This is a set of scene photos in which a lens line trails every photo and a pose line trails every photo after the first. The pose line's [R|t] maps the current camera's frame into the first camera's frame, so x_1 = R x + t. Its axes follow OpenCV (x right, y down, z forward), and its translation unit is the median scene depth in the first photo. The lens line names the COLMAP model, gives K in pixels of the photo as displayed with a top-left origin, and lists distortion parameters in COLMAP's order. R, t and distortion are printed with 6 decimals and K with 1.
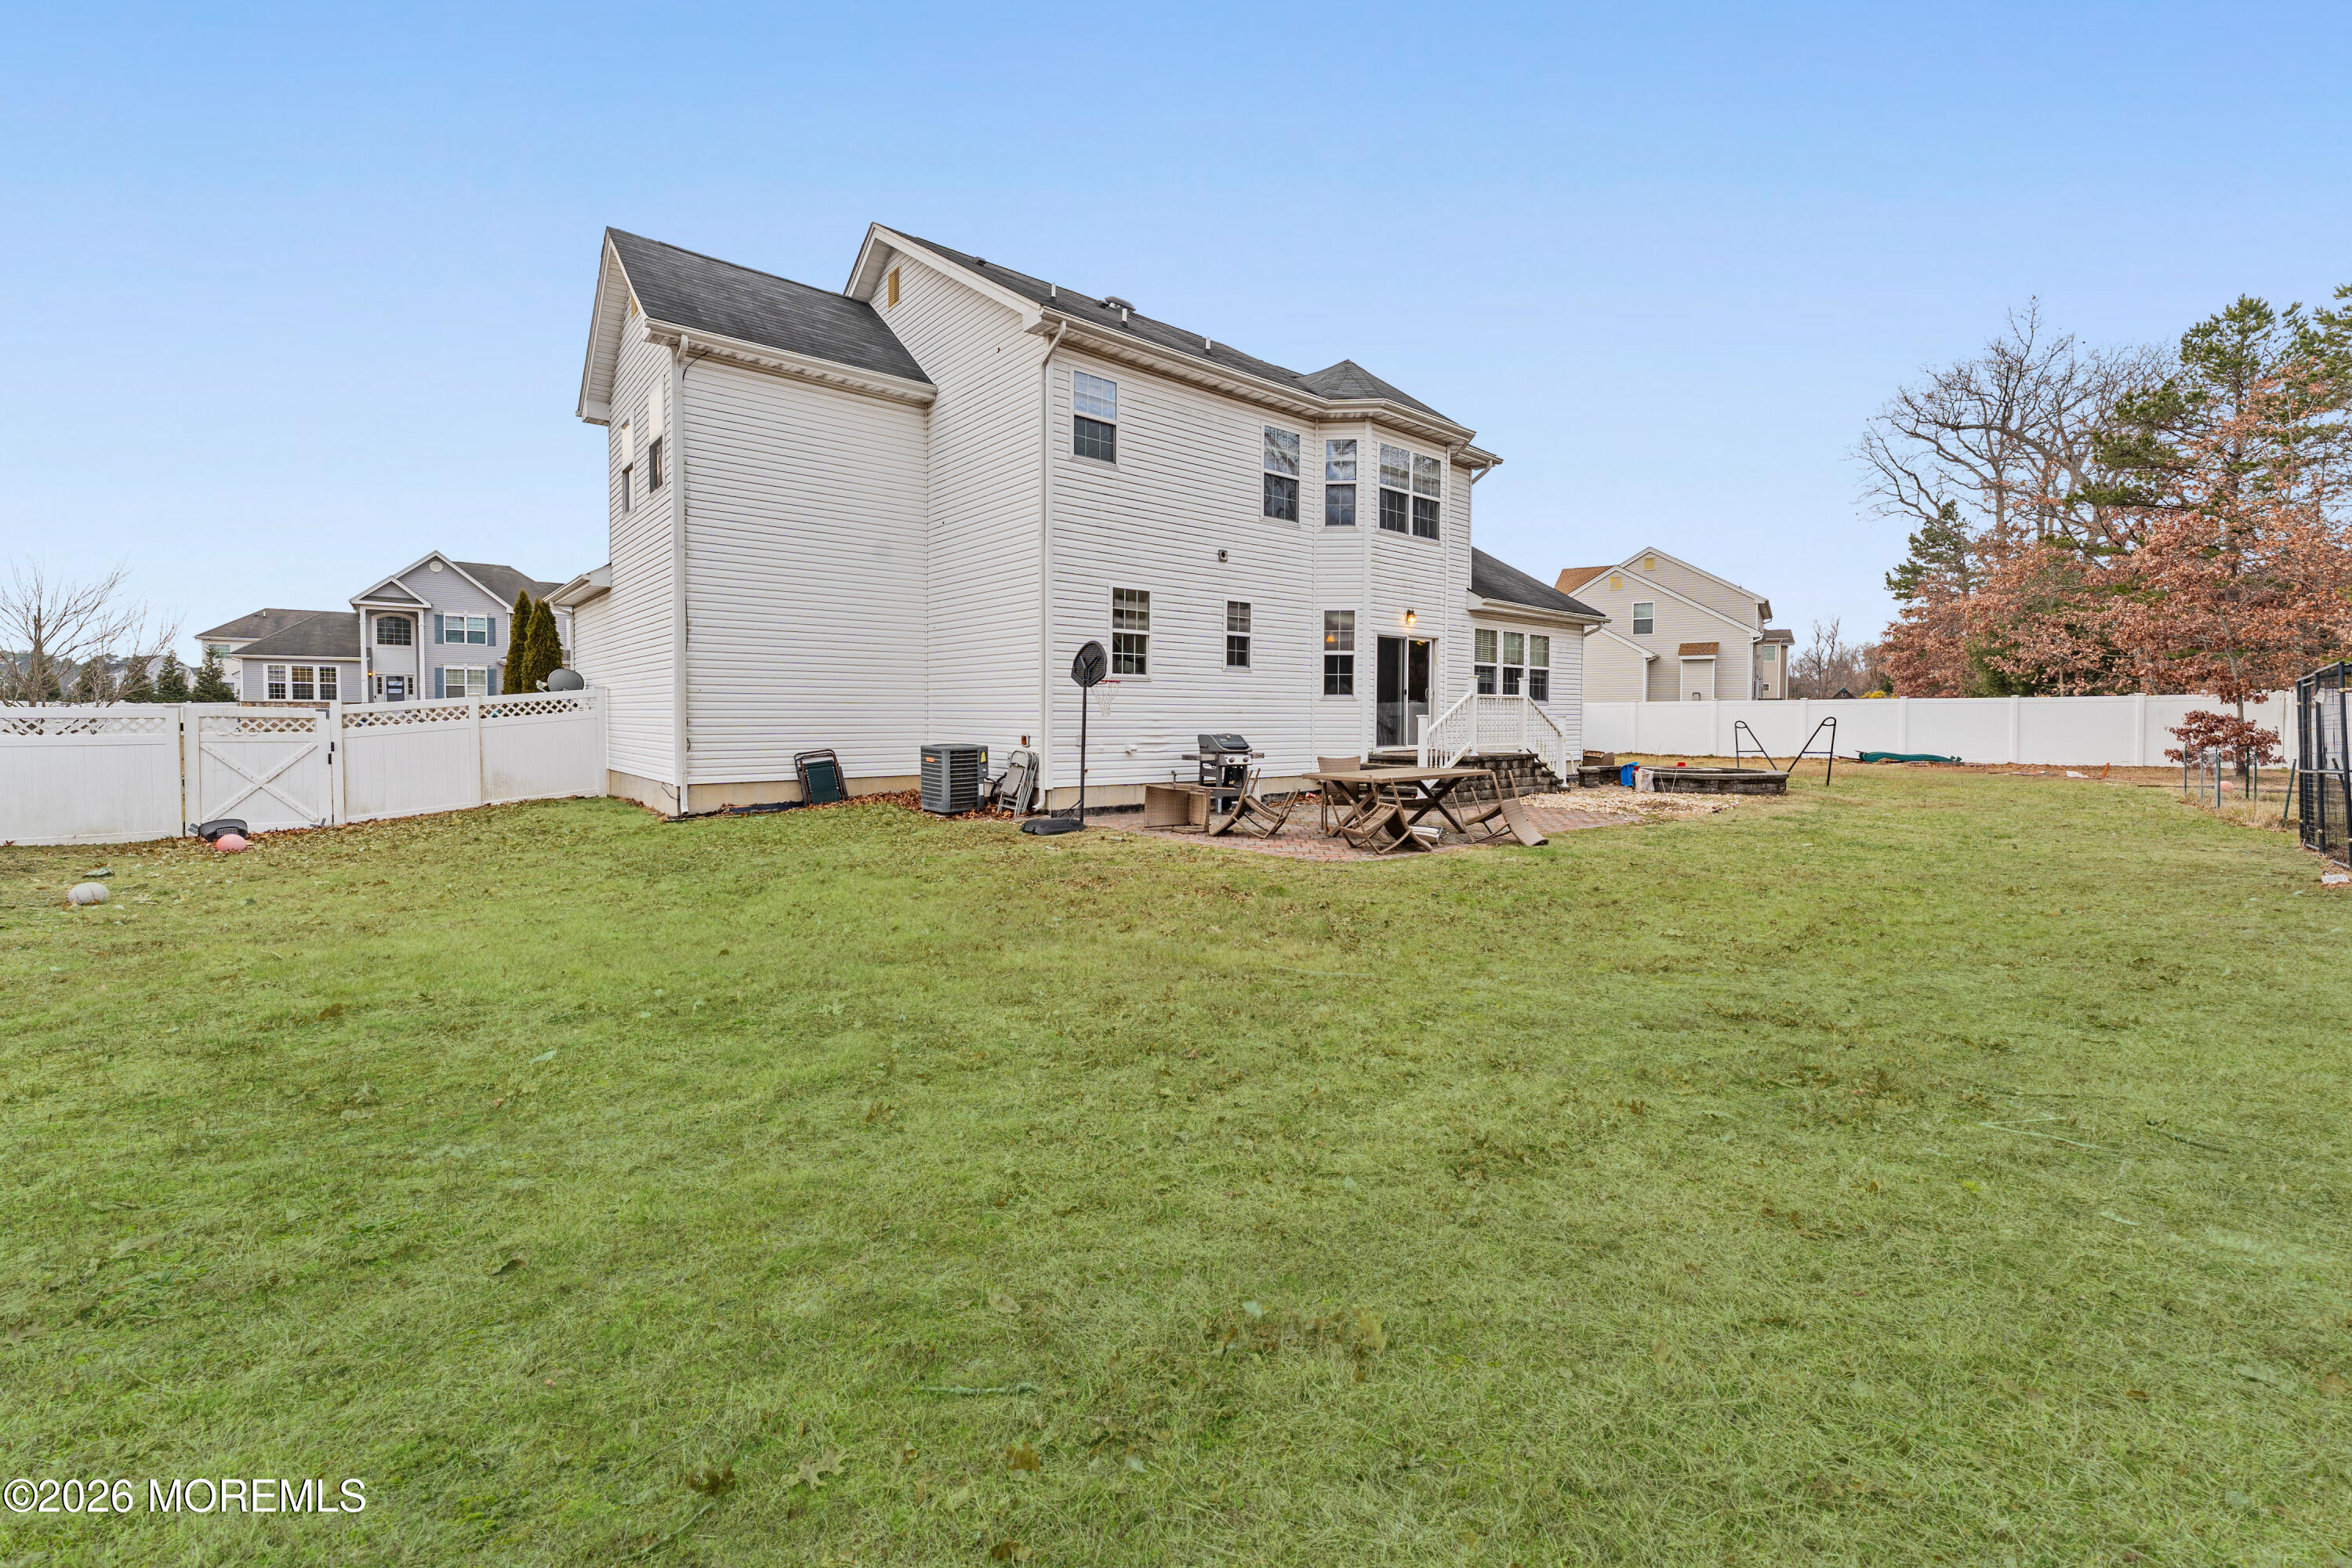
lens RADIAL K [[970.9, 0, 1183.8], [0, 970.9, 763.2], [0, 0, 1]] dist [-0.000922, 0.000035]
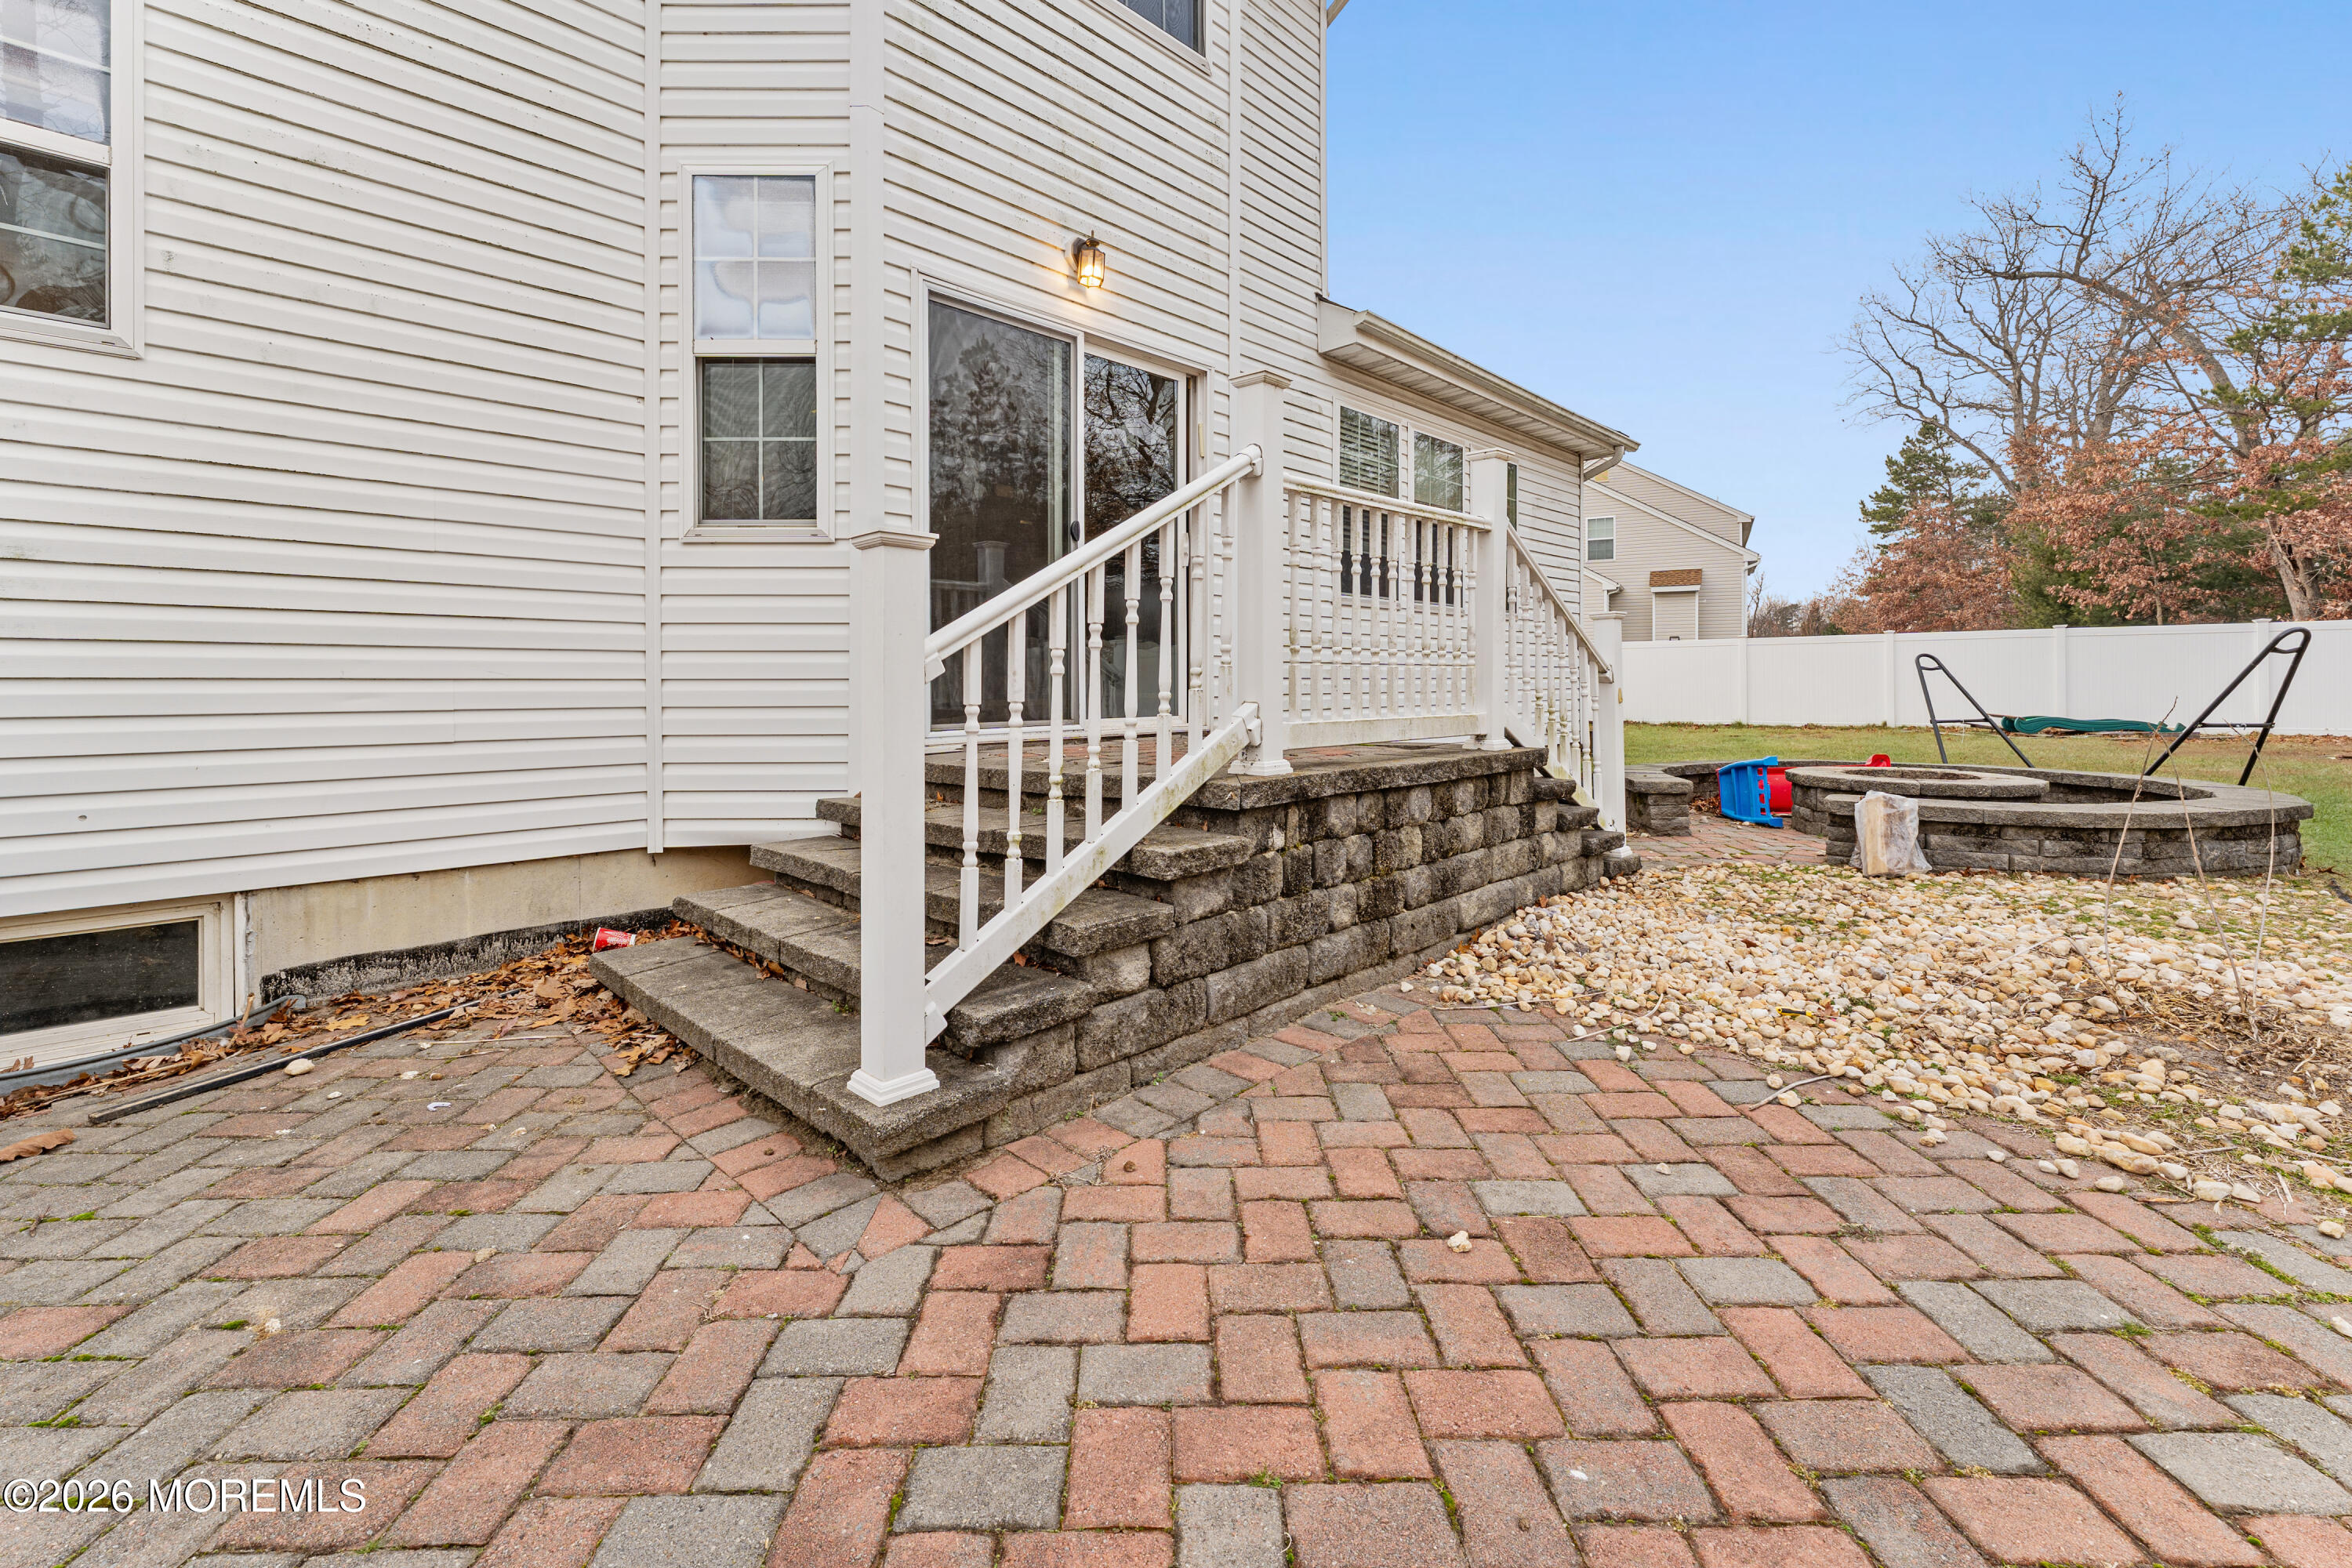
lens RADIAL K [[970.9, 0, 1178.6], [0, 970.9, 704.3], [0, 0, 1]] dist [-0.000922, 0.000035]
pose [[0.997402, -0.007666, 0.071629, 0.145446], [0.009398, 0.999671, -0.023863, -0.009621], [-0.071423, 0.024474, 0.997146, 0.437508]]
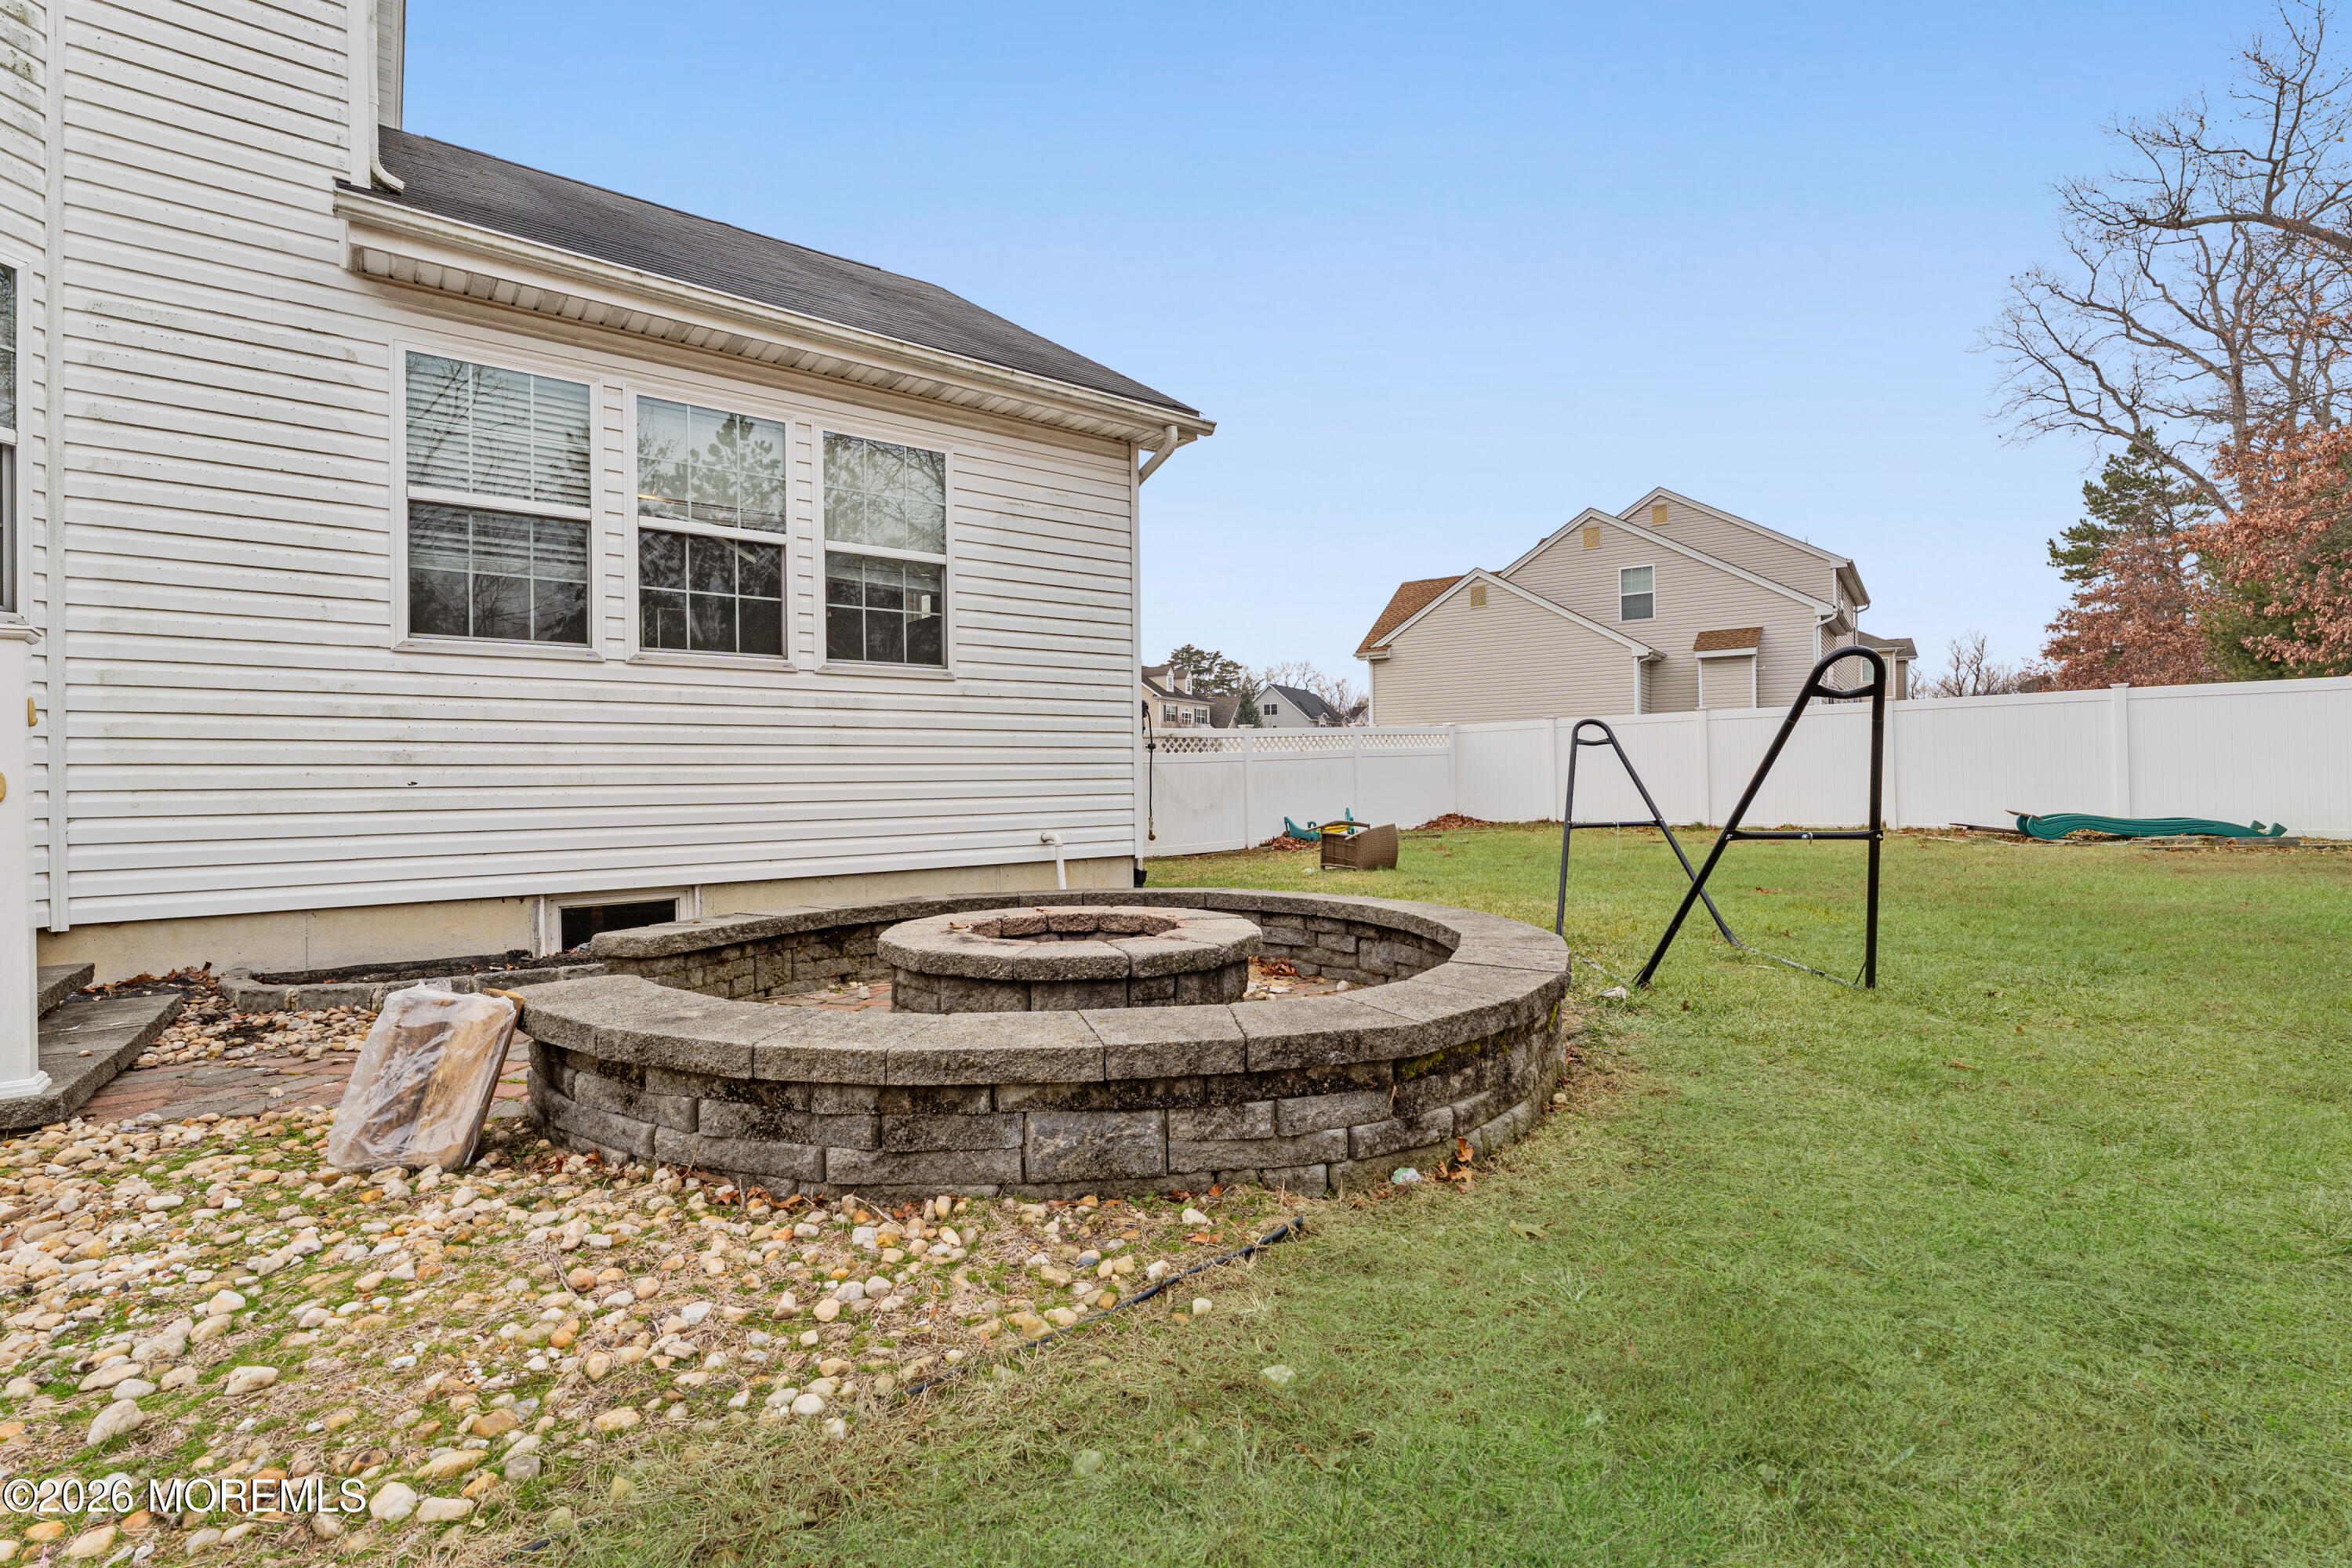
lens RADIAL K [[1068.4, 0, 1184.4], [0, 1068.4, 792.3], [0, 0, 1]] dist [-0.000264, -0.000135]
pose [[0.998444, -0.013279, -0.054158, 0.359410], [0.011457, 0.999363, -0.033812, -0.009631], [0.054573, 0.033139, 0.997960, 0.515603]]
